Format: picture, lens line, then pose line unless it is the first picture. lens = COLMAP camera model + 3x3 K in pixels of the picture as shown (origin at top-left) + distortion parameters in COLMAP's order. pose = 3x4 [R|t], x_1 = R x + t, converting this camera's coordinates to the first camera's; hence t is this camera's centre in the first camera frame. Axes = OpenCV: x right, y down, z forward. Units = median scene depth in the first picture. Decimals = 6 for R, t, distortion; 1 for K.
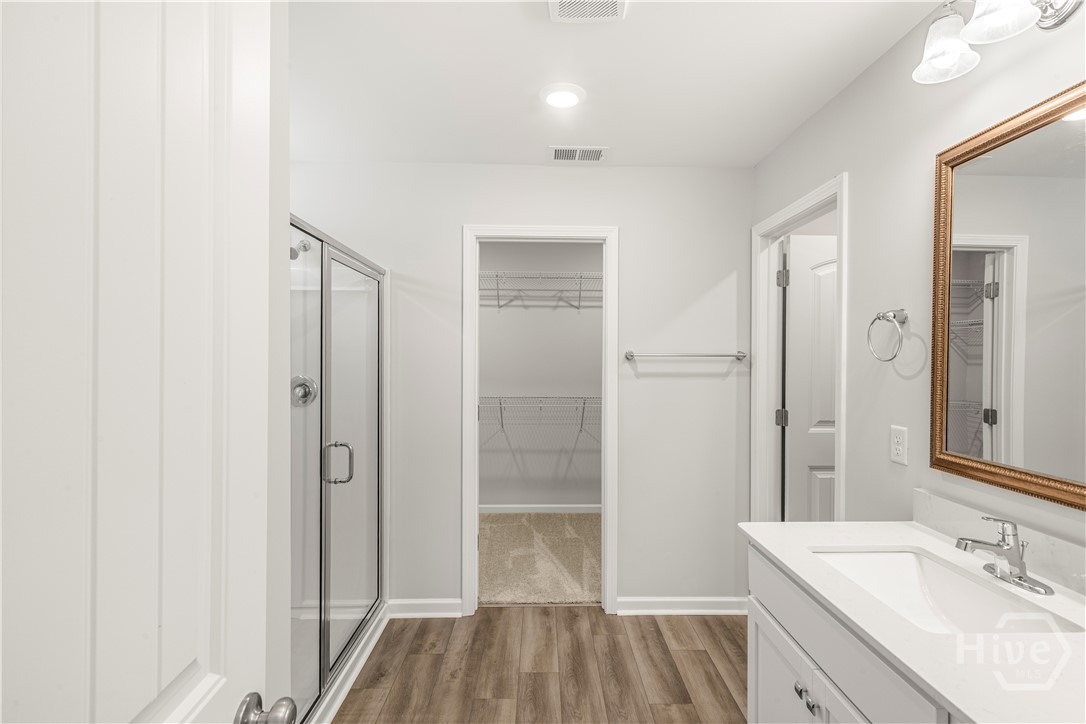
lens RADIAL K [[520.8, 0, 555.9], [0, 520.8, 362.8], [0, 0, 1]] dist [-0.000835, -0.000363]
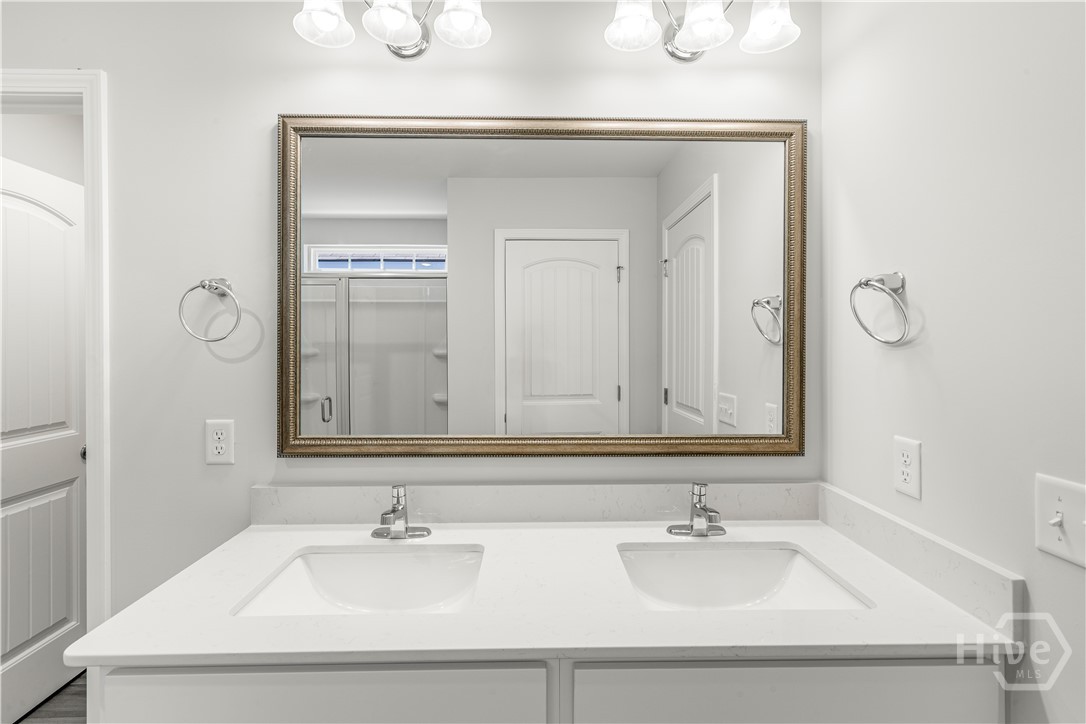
lens RADIAL K [[501.7, 0, 542.2], [0, 501.7, 347.4], [0, 0, 1]] dist [0.002476, 0.000186]
pose [[0.017598, -0.013431, 0.999755, -0.147923], [0.010166, 0.999860, 0.013254, 0.002018], [-0.999793, 0.009931, 0.017732, 0.530118]]
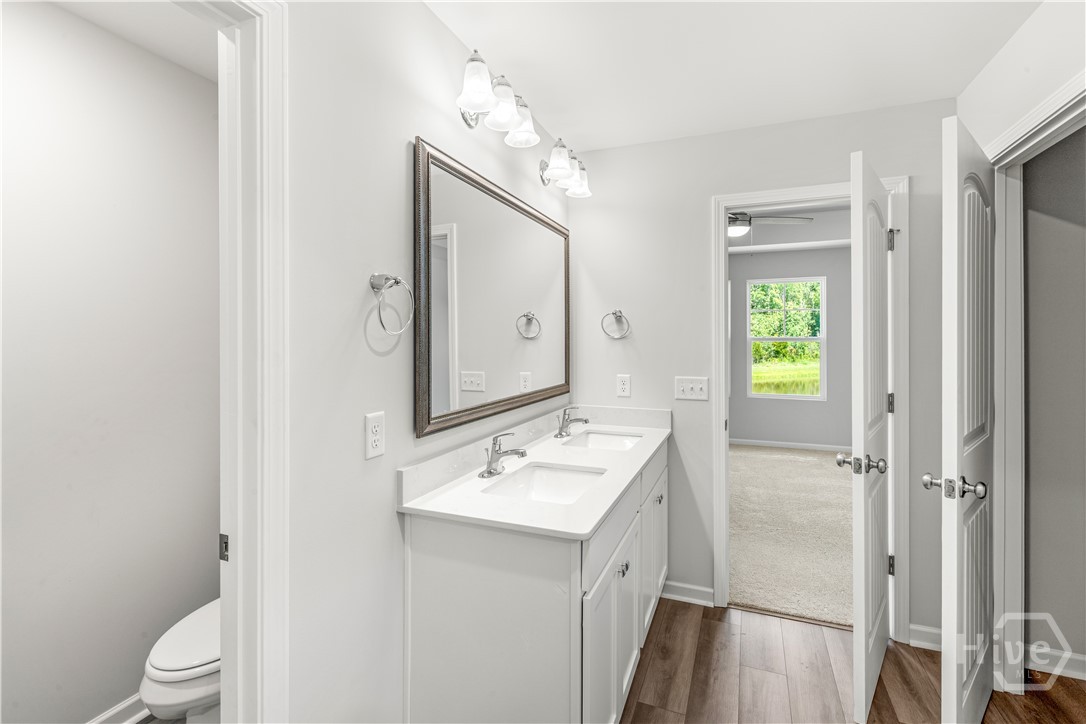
lens RADIAL K [[491.1, 0, 540.5], [0, 491.1, 346.4], [0, 0, 1]] dist [0.002141, 0.000337]
pose [[-0.907373, -0.007007, 0.420267, 0.096313], [0.003395, 0.999706, 0.023998, -0.002930], [-0.420312, 0.023202, -0.907083, 1.806162]]
